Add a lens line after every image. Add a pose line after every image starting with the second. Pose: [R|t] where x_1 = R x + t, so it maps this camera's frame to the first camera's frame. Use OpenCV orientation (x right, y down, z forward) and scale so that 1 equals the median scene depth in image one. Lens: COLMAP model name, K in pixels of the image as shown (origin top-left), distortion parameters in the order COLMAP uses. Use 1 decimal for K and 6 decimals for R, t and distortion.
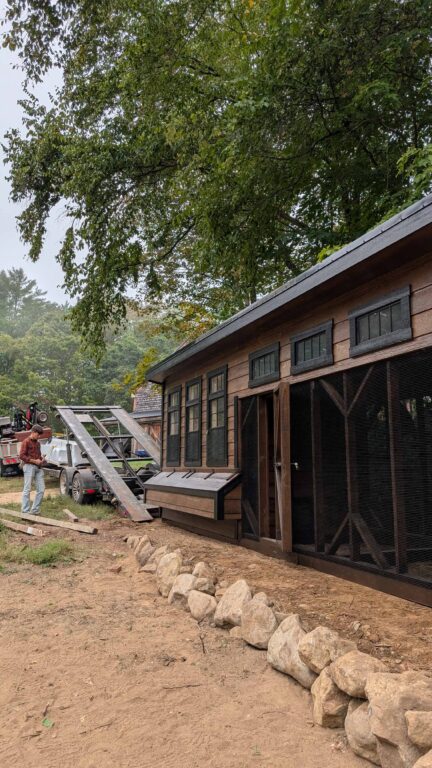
lens RADIAL K [[498.3, 0, 216.0], [0, 498.3, 384.0], [0, 0, 1]] dist [0.002369, 0.003171]
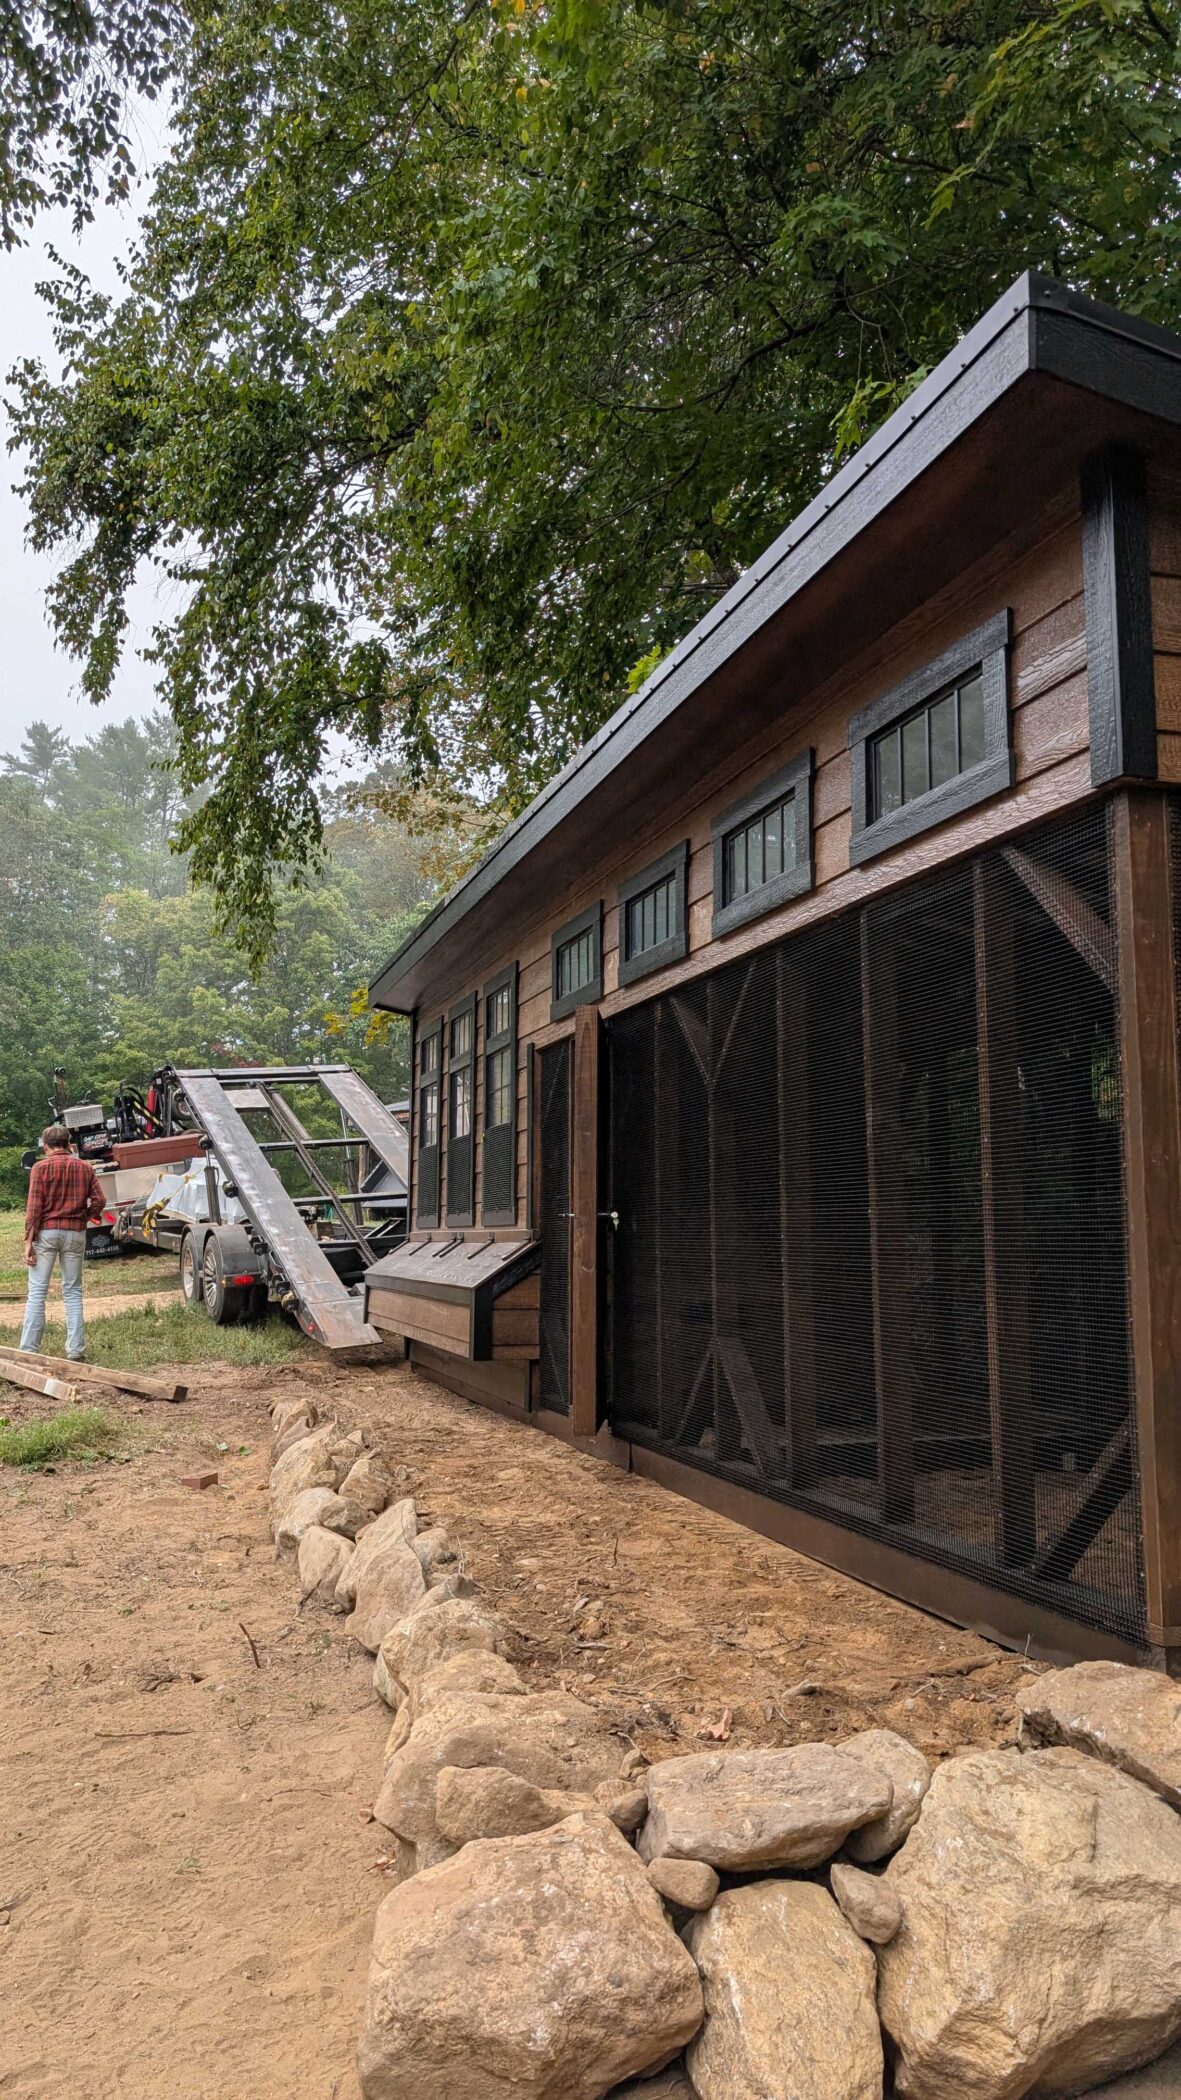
lens RADIAL K [[1357.6, 0, 590.5], [0, 1357.6, 1050.0], [0, 0, 1]] dist [0.007469, -0.000753]
pose [[0.995966, -0.012247, -0.088894, 0.127766], [0.014702, 0.999527, 0.027022, 0.001419], [0.088521, -0.028220, 0.995674, -0.028670]]
